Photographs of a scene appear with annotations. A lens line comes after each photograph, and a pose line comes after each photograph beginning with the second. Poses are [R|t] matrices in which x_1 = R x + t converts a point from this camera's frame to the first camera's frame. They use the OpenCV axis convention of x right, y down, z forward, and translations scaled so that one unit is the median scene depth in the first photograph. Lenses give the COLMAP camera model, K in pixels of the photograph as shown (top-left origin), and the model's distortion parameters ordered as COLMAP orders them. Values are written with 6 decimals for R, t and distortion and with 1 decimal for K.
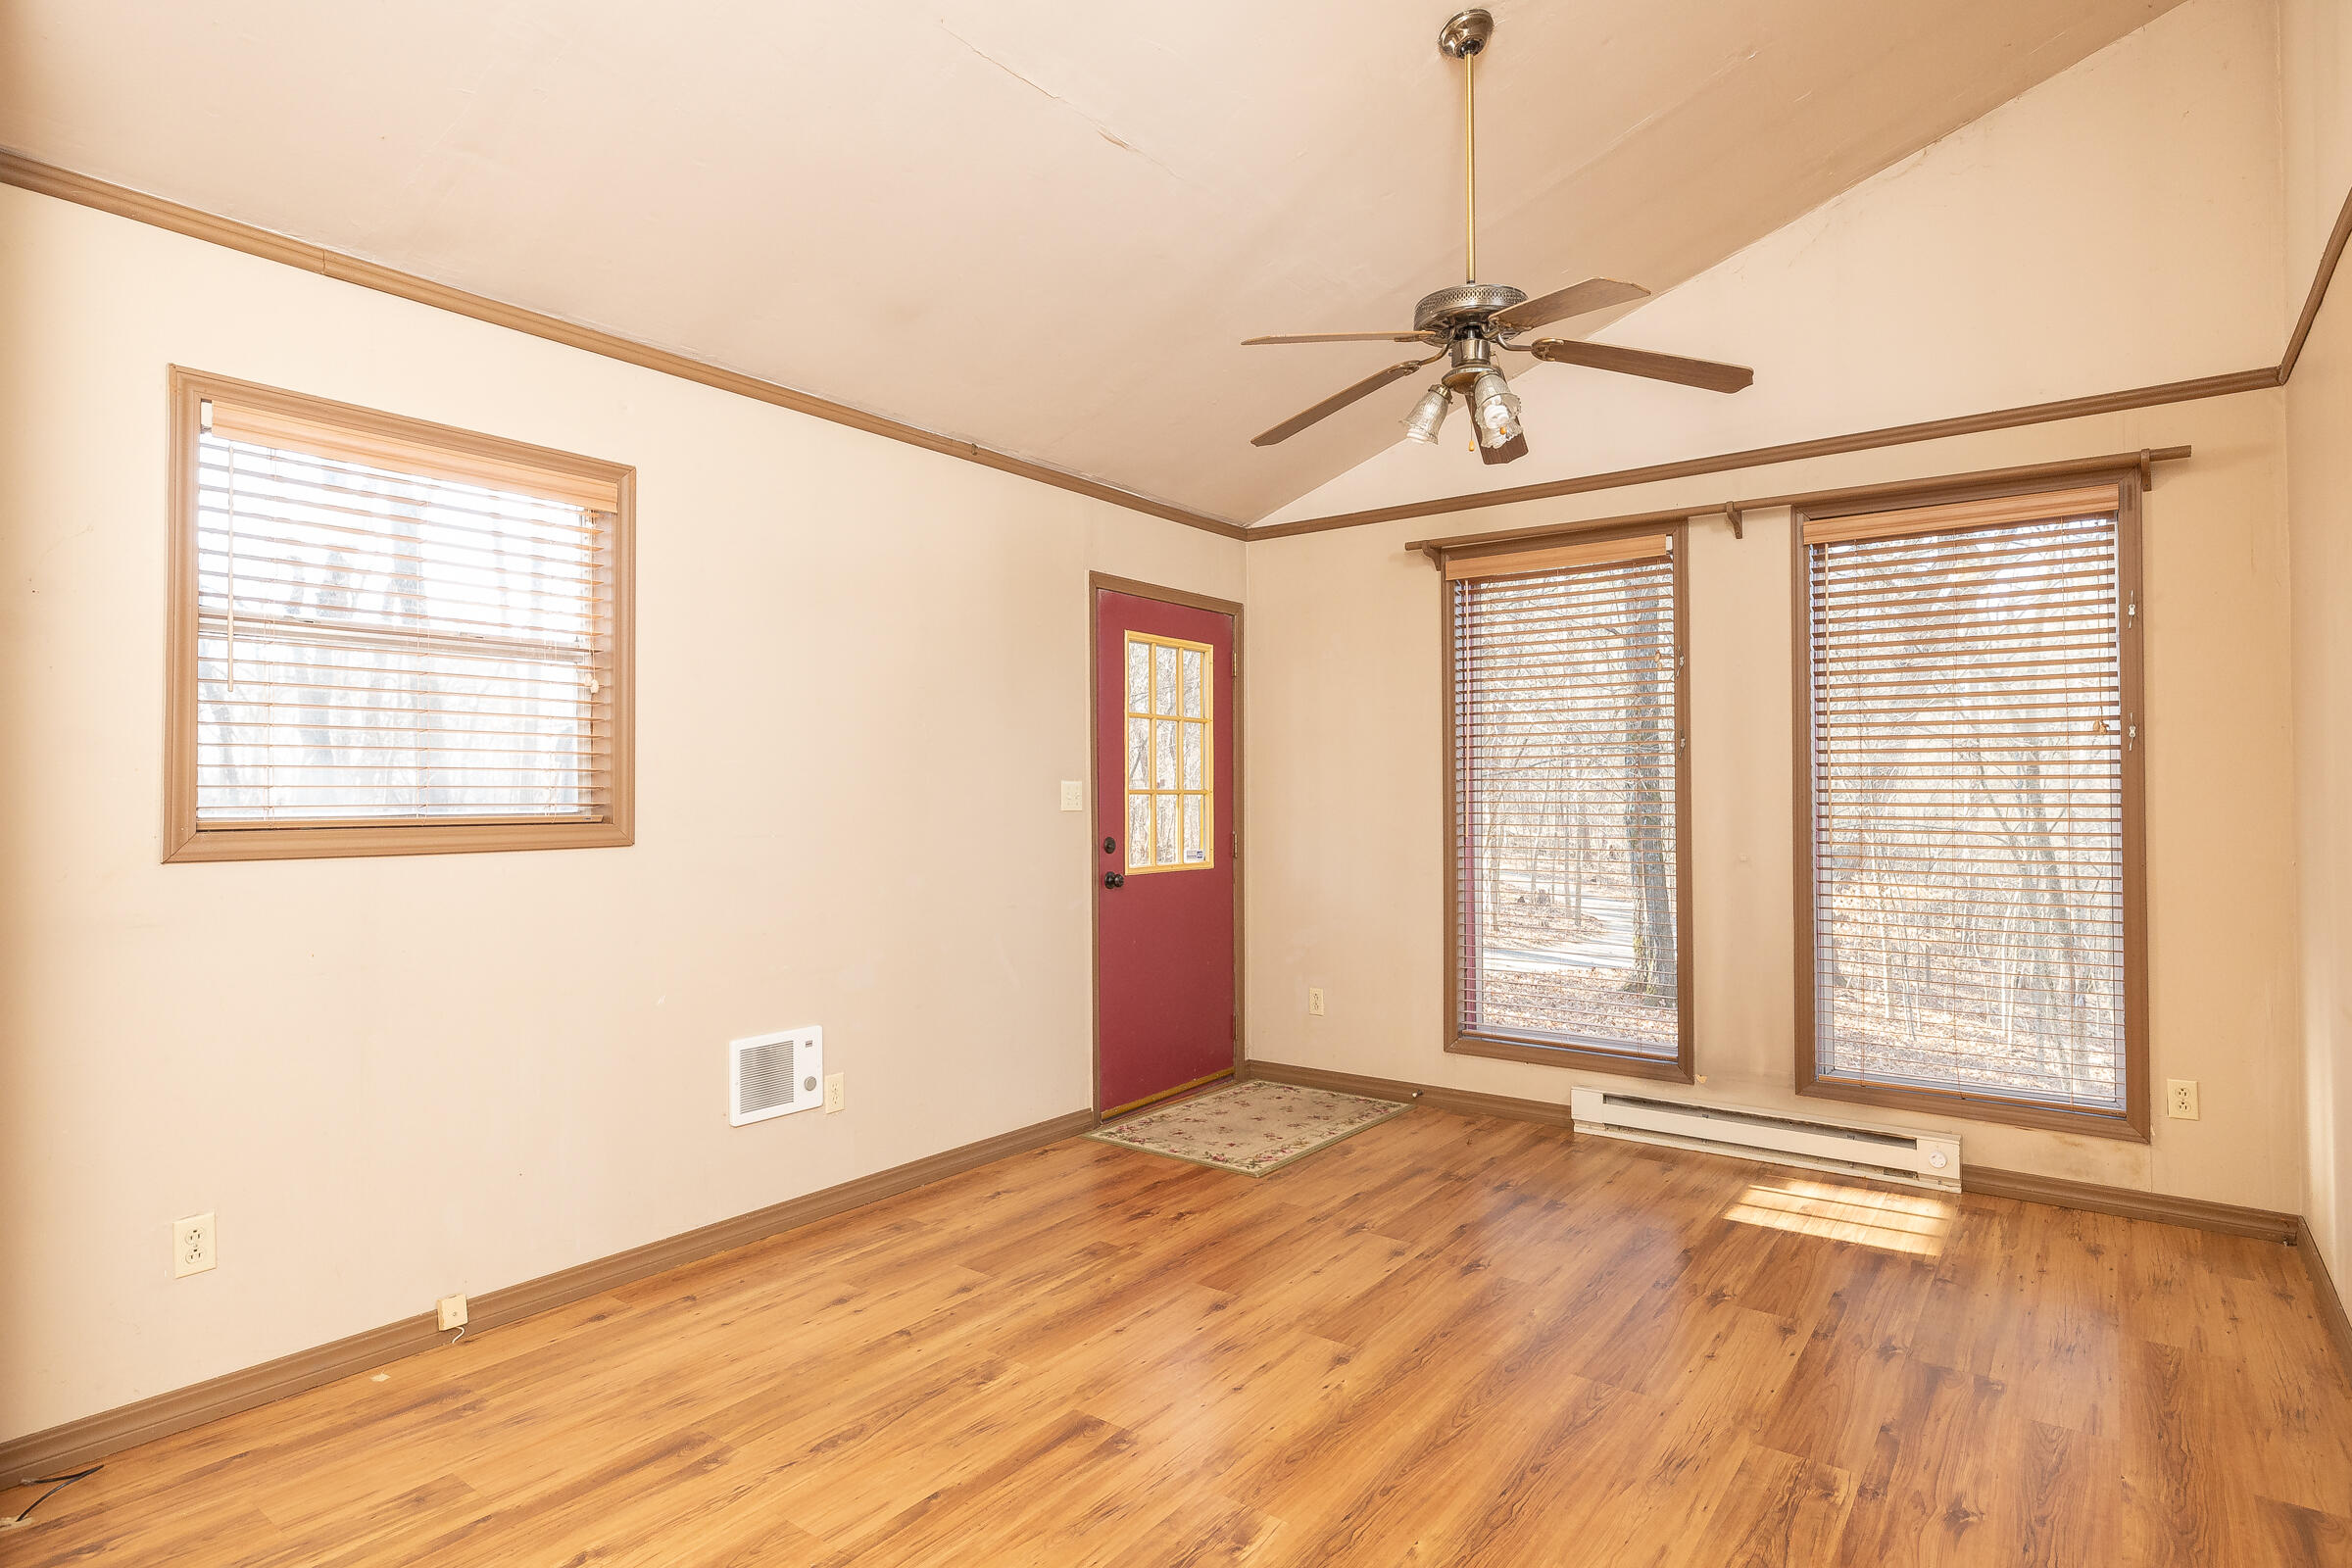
lens RADIAL K [[1278.8, 0, 1176.0], [0, 1278.8, 784.0], [0, 0, 1]] dist [0.000560, 0.001187]
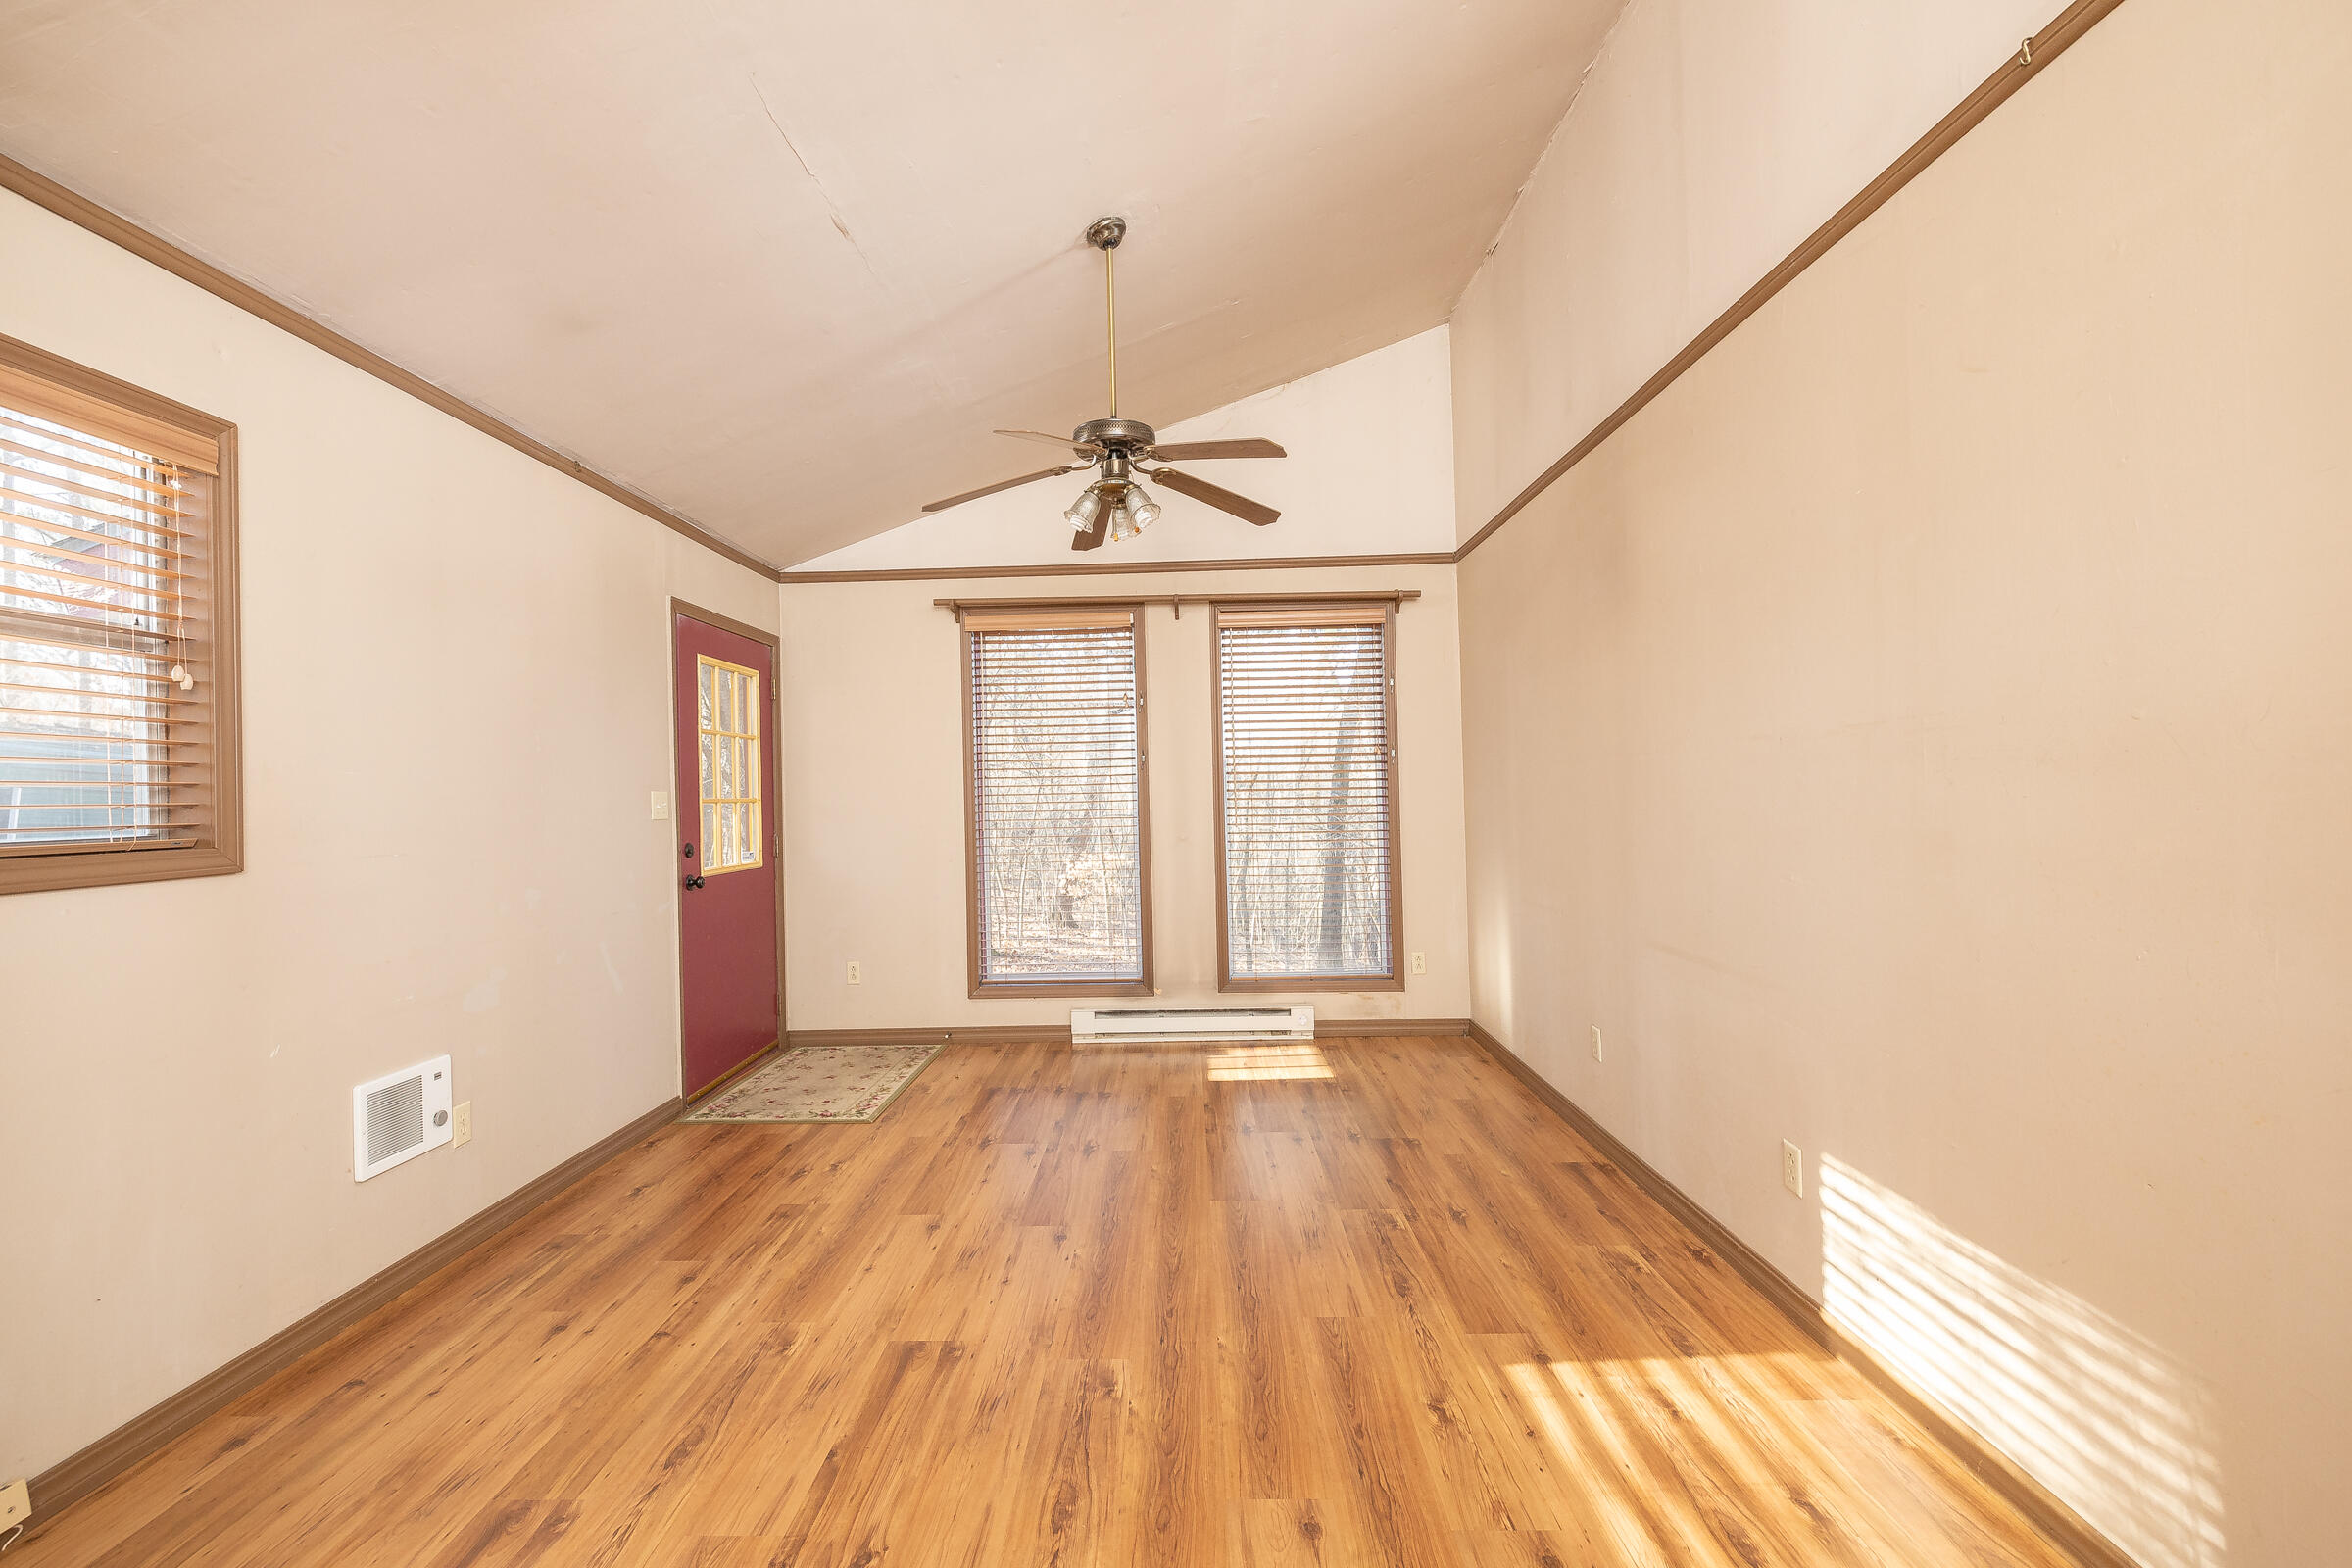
lens RADIAL K [[992.6, 0, 1181.4], [0, 992.6, 785.2], [0, 0, 1]] dist [0.000331, 0.000622]
pose [[0.806996, -0.011381, 0.590447, -0.265936], [0.015664, 0.999875, -0.002137, 0.001013], [-0.590349, 0.010974, 0.807073, 0.090337]]
